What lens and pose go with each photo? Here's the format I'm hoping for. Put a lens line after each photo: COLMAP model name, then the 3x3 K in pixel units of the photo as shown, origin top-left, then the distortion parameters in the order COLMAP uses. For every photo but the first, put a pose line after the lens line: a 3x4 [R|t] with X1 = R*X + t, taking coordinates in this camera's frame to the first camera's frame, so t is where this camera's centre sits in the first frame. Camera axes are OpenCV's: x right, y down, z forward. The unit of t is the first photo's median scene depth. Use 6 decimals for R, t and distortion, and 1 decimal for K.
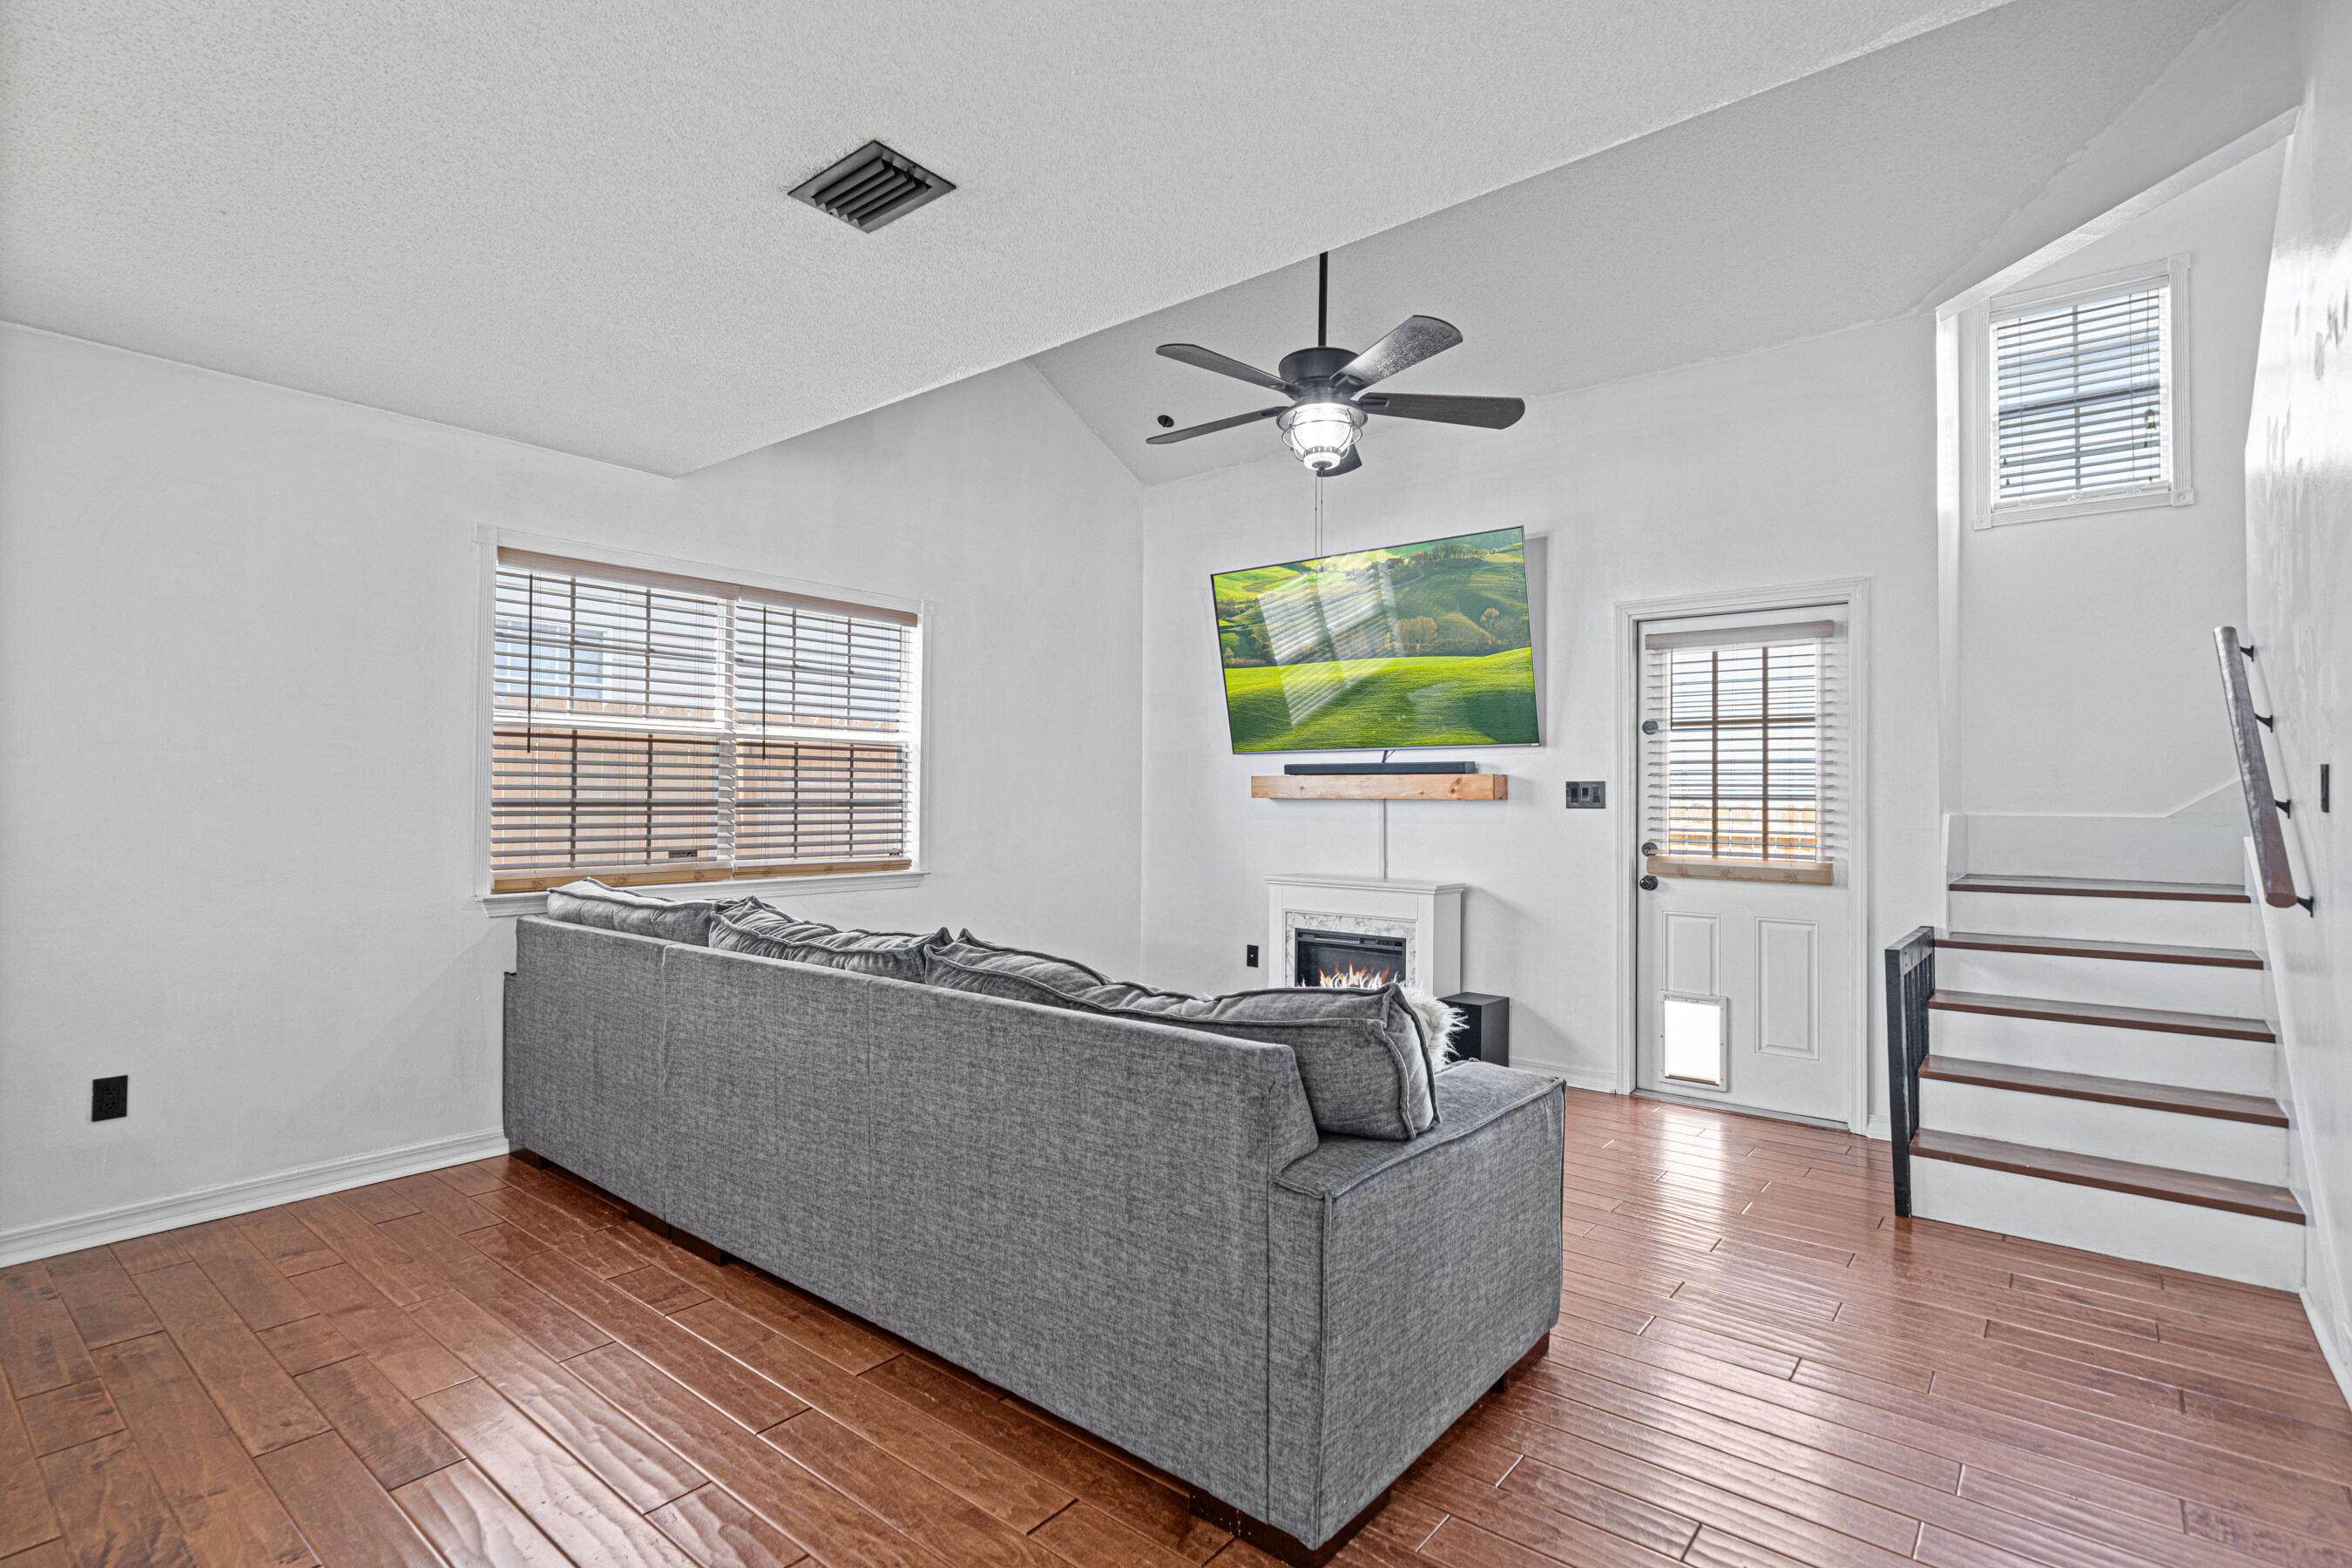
lens RADIAL K [[1111.7, 0, 1177.4], [0, 1111.7, 782.3], [0, 0, 1]] dist [-0.003733, -0.000164]
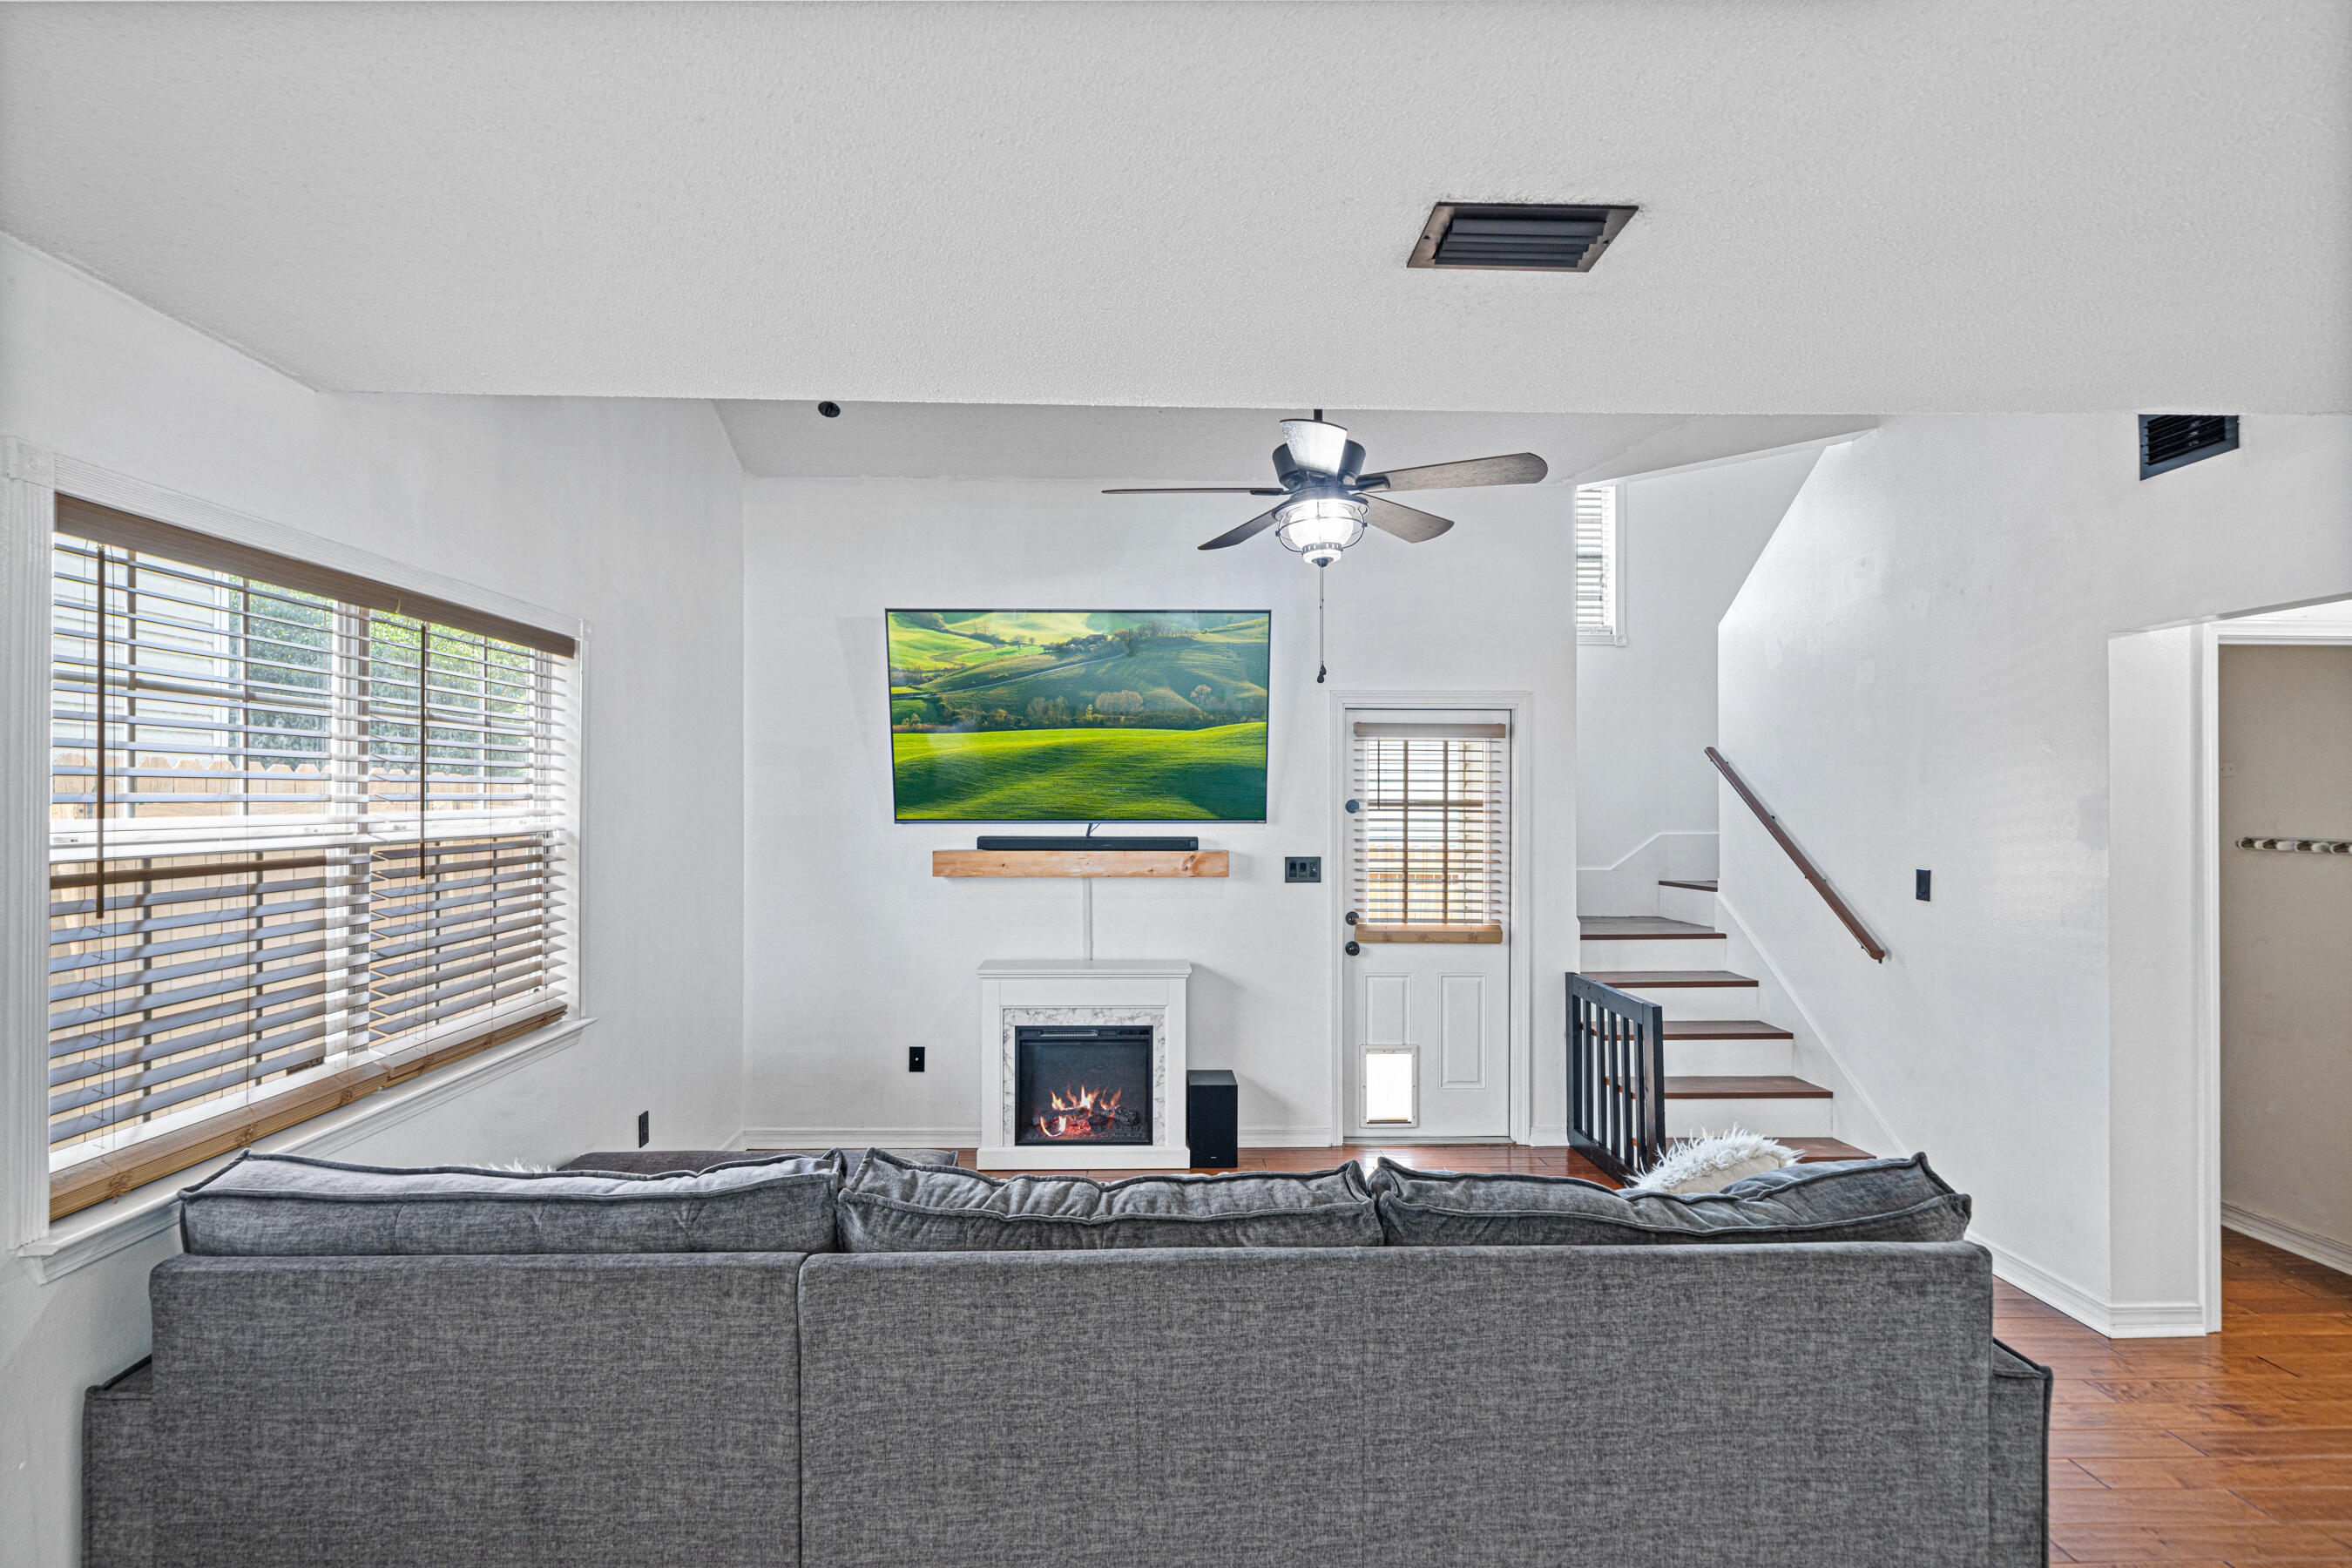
lens RADIAL K [[1153.6, 0, 1171.2], [0, 1153.6, 790.3], [0, 0, 1]] dist [0.000187, 0.000017]
pose [[0.760771, -0.000681, 0.649020, -0.455908], [-0.006117, 0.999948, 0.008220, -0.074884], [-0.648991, -0.010224, 0.760727, 0.252743]]
